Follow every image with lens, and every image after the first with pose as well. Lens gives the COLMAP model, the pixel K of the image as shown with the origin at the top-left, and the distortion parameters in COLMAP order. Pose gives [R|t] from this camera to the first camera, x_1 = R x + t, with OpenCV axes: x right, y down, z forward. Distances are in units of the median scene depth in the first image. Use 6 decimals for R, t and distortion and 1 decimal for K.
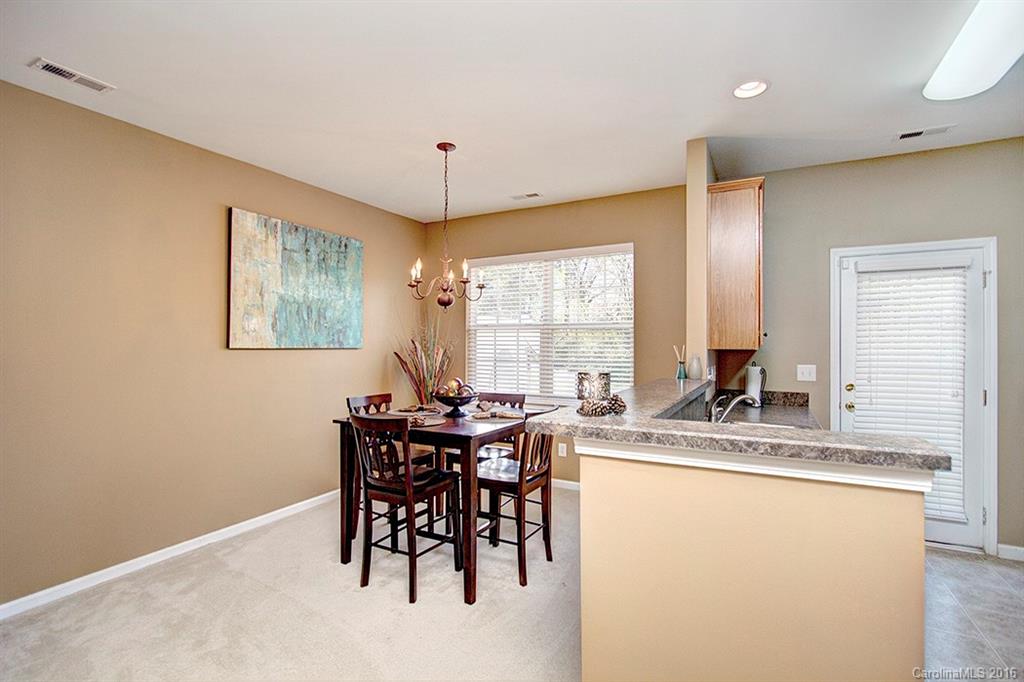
lens RADIAL K [[478.1, 0, 507.8], [0, 478.1, 346.1], [0, 0, 1]] dist [-0.013342, 0.000576]
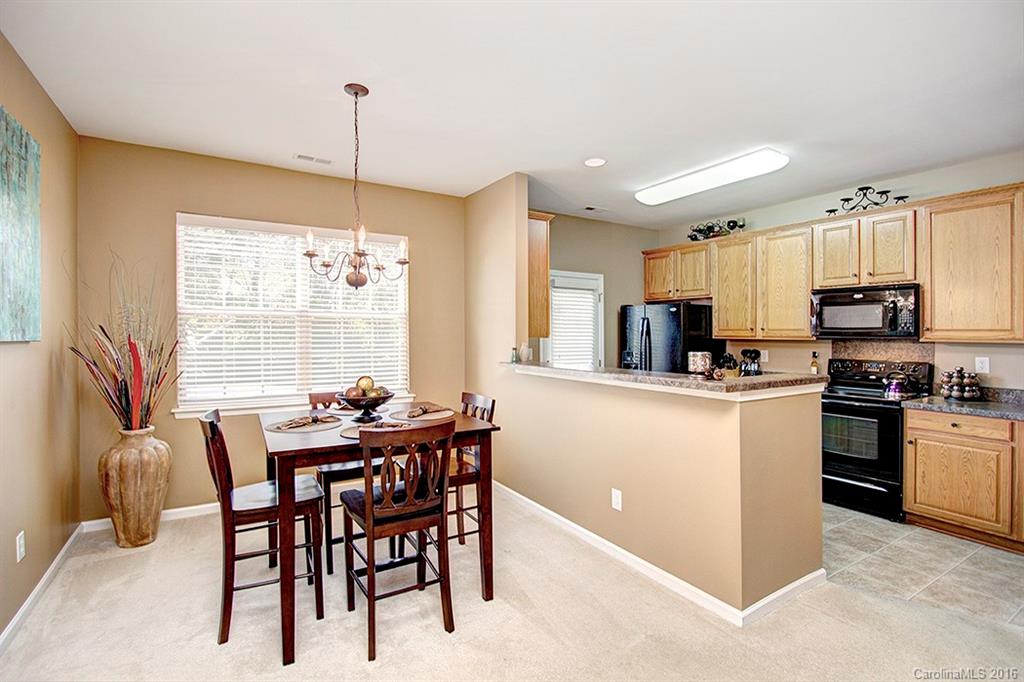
lens RADIAL K [[478.1, 0, 510.1], [0, 478.1, 336.1], [0, 0, 1]] dist [-0.013342, 0.000576]
pose [[0.500257, -0.004510, 0.865865, -0.708245], [0.004359, 0.999987, 0.002690, -0.000896], [-0.865866, 0.002429, 0.500270, 0.374649]]
